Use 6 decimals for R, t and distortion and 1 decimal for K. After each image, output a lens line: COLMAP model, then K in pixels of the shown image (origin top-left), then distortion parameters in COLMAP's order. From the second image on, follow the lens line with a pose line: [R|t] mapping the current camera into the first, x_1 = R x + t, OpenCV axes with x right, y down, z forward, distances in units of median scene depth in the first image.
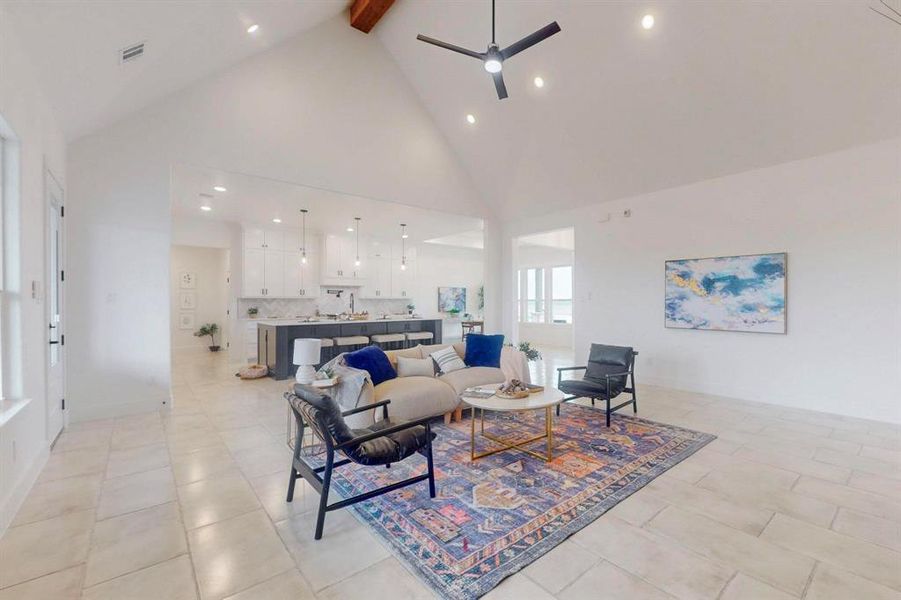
lens RADIAL K [[388.7, 0, 450.5], [0, 388.7, 300.0], [0, 0, 1]] dist [-0.000196, 0.000009]
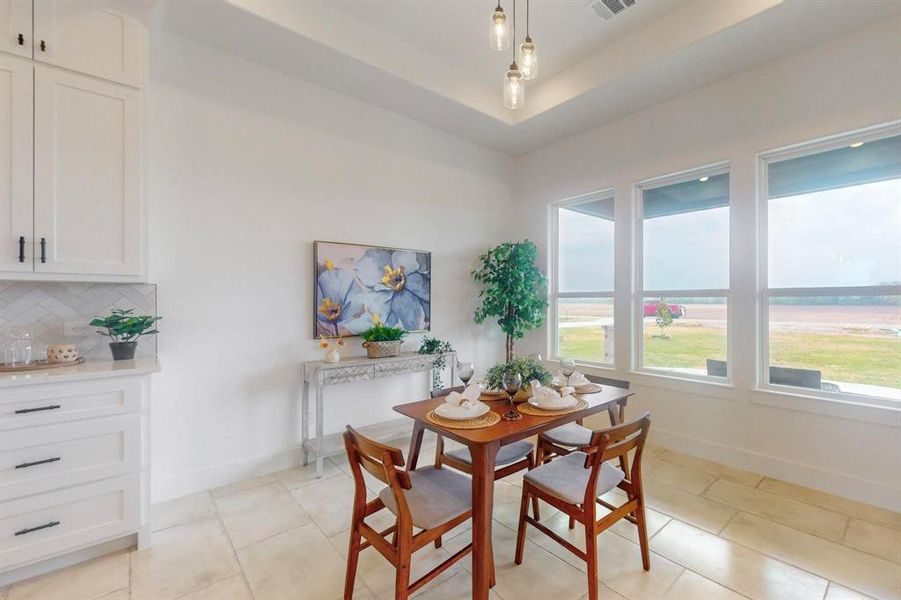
lens RADIAL K [[386.6, 0, 491.1], [0, 386.6, 300.0], [0, 0, 1]] dist [-0.000235, -0.000041]
pose [[0.997562, 0.005554, 0.069561, 0.066569], [-0.006108, 0.999951, 0.007762, 0.002653], [-0.069514, -0.008168, 0.997548, 0.723206]]
